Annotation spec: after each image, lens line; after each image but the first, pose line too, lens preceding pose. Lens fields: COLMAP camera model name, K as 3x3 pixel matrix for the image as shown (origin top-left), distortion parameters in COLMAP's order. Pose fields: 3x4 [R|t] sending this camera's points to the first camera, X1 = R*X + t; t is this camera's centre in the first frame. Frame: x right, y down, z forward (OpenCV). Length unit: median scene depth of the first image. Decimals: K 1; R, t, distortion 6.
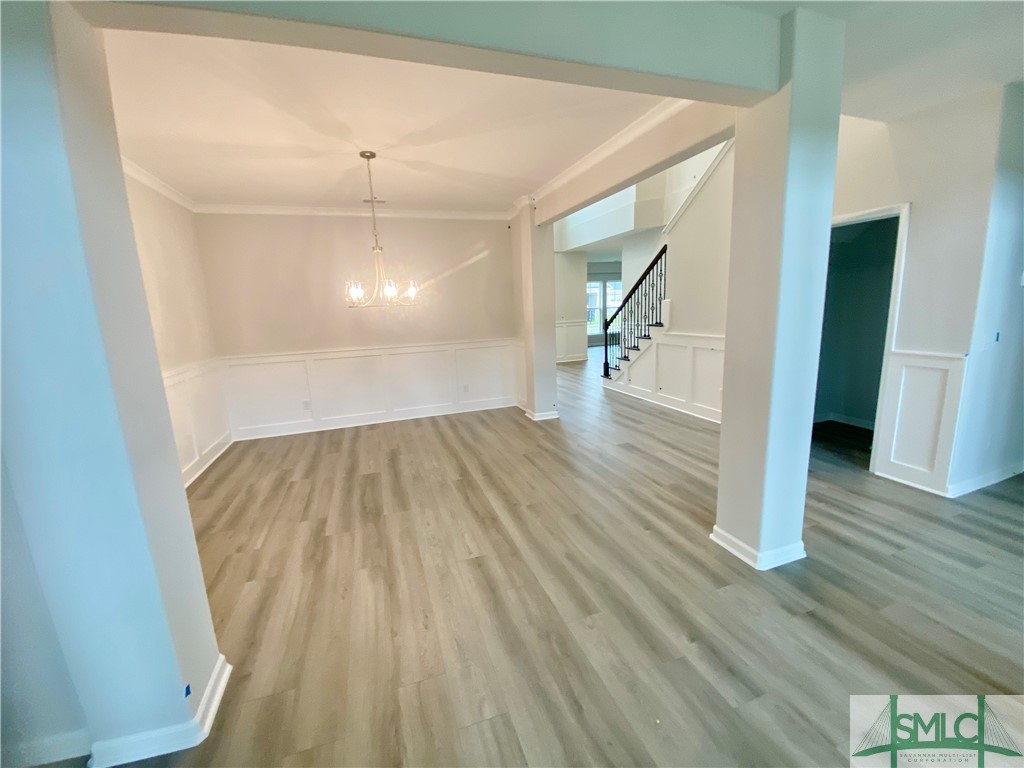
lens RADIAL K [[412.1, 0, 512.0], [0, 412.1, 384.0], [0, 0, 1]] dist [0.019116, -0.022072]
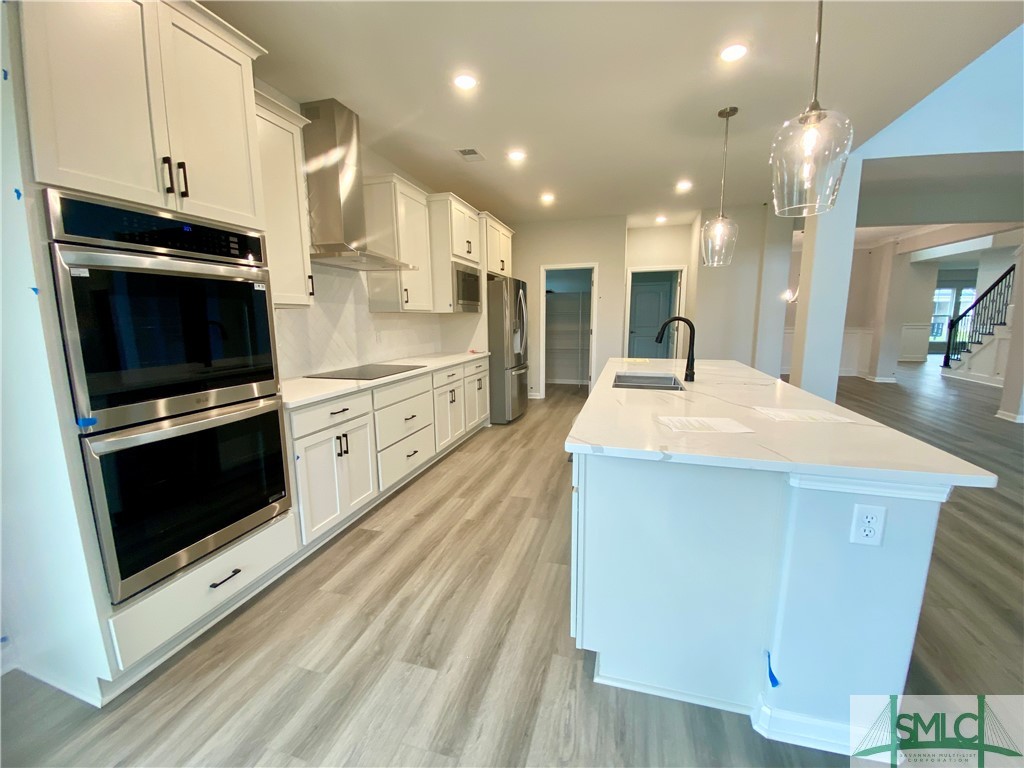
lens RADIAL K [[412.1, 0, 512.0], [0, 412.1, 384.0], [0, 0, 1]] dist [0.019116, -0.022072]
pose [[0.817485, 0.127769, -0.561598, -0.174501], [-0.135142, 0.990413, 0.028611, 0.223203], [0.559870, 0.052507, 0.826915, -0.935152]]
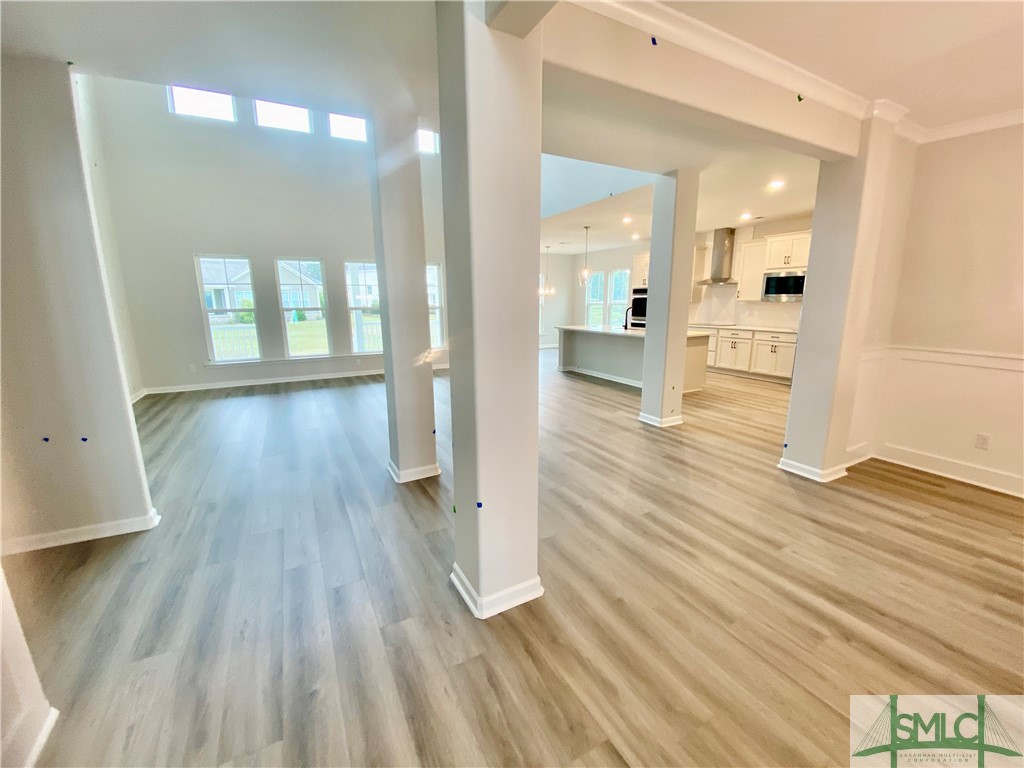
lens RADIAL K [[412.1, 0, 512.0], [0, 412.1, 384.0], [0, 0, 1]] dist [0.019116, -0.022072]
pose [[-0.986194, 0.080875, -0.144502, 0.296467], [0.018644, 0.921303, 0.388398, -0.148581], [0.164542, 0.380342, -0.910091, 0.746986]]
